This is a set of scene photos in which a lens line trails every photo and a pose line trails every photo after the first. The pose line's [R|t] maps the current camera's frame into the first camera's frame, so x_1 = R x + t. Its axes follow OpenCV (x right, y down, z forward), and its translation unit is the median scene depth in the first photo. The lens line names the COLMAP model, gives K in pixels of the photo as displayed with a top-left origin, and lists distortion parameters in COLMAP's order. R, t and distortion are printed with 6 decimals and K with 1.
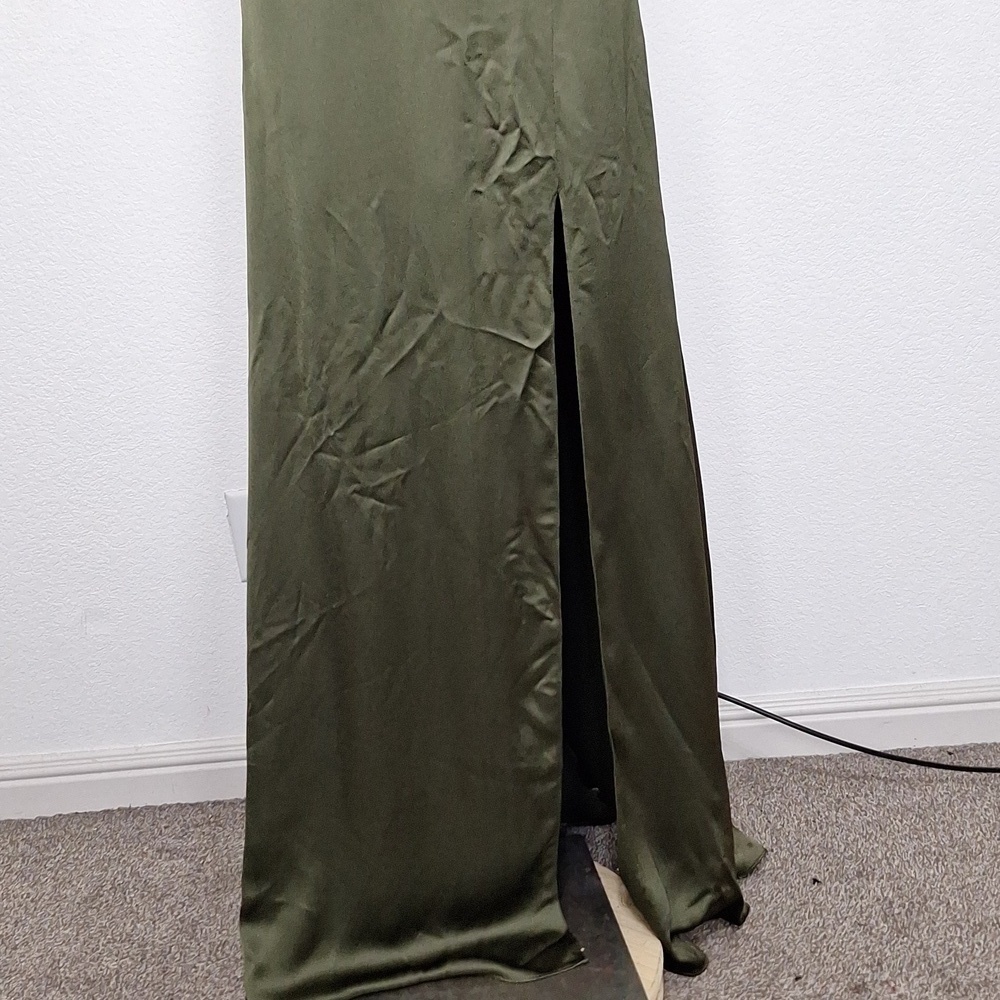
lens RADIAL K [[1464.3, 0, 477.4], [0, 1464.3, 513.0], [0, 0, 1]] dist [0.026198, 0.000000]
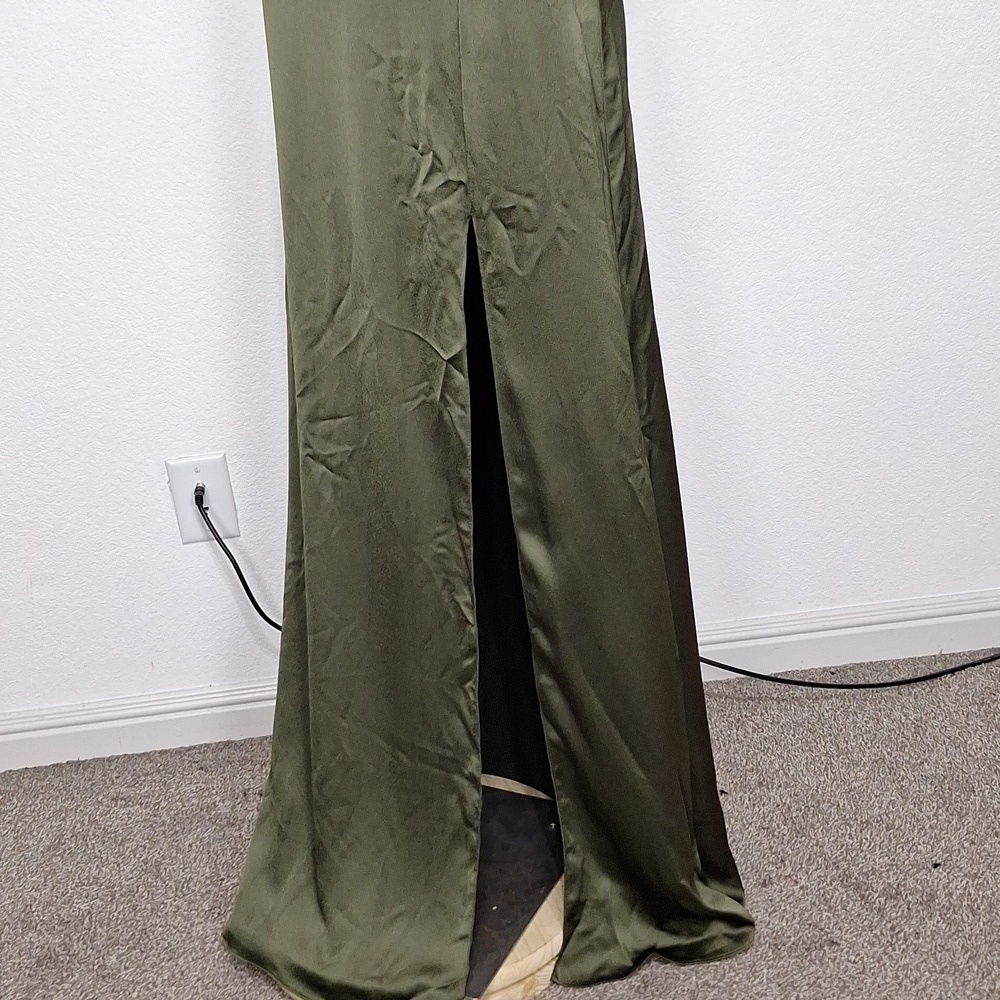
lens RADIAL K [[1464.3, 0, 498.2], [0, 1464.3, 510.4], [0, 0, 1]] dist [0.026198, 0.000000]
pose [[0.993596, -0.034055, 0.107740, -0.051396], [0.029453, 0.998597, 0.044017, -0.018258], [-0.109088, -0.040562, 0.993204, -0.081960]]
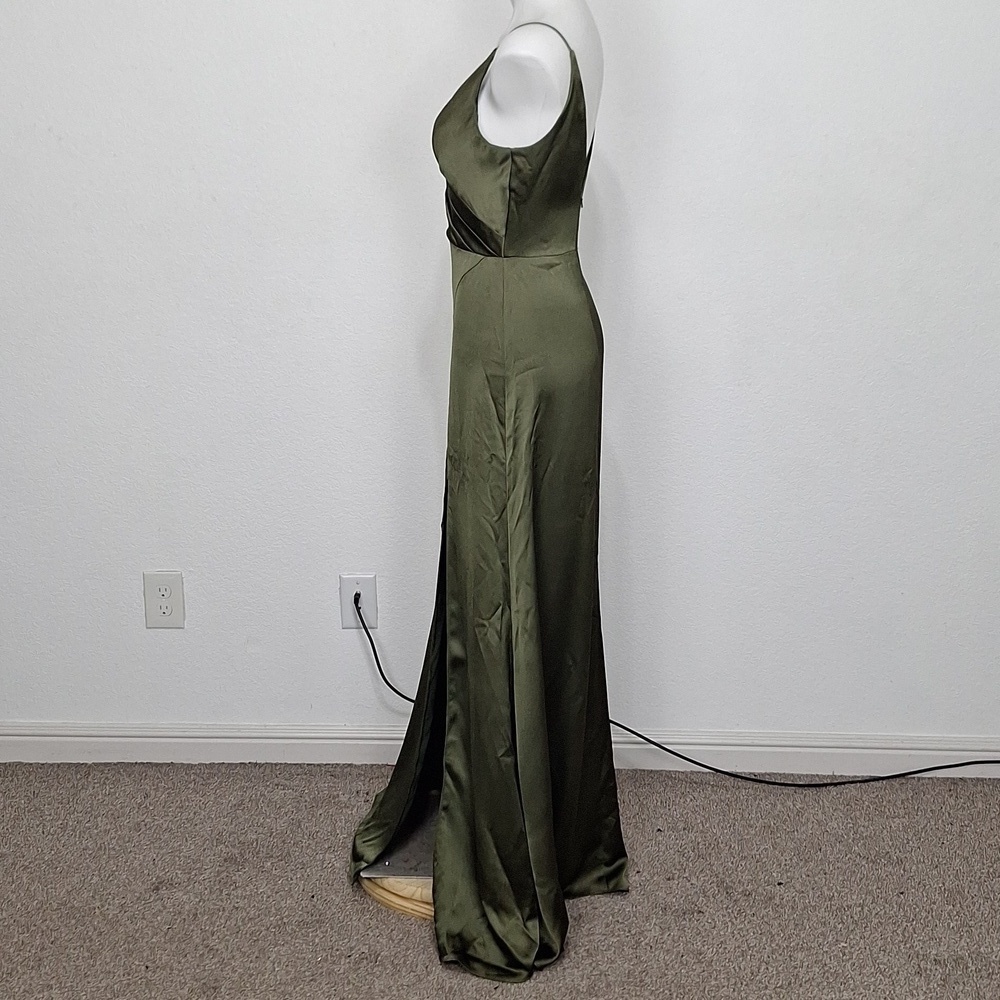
lens RADIAL K [[1464.3, 0, 438.6], [0, 1464.3, 442.6], [0, 0, 1]] dist [0.026198, 0.000000]
pose [[0.994882, 0.093608, -0.038042, -0.005773], [-0.097886, 0.986258, -0.133094, 0.053090], [0.025060, 0.136137, 0.990373, -0.759091]]
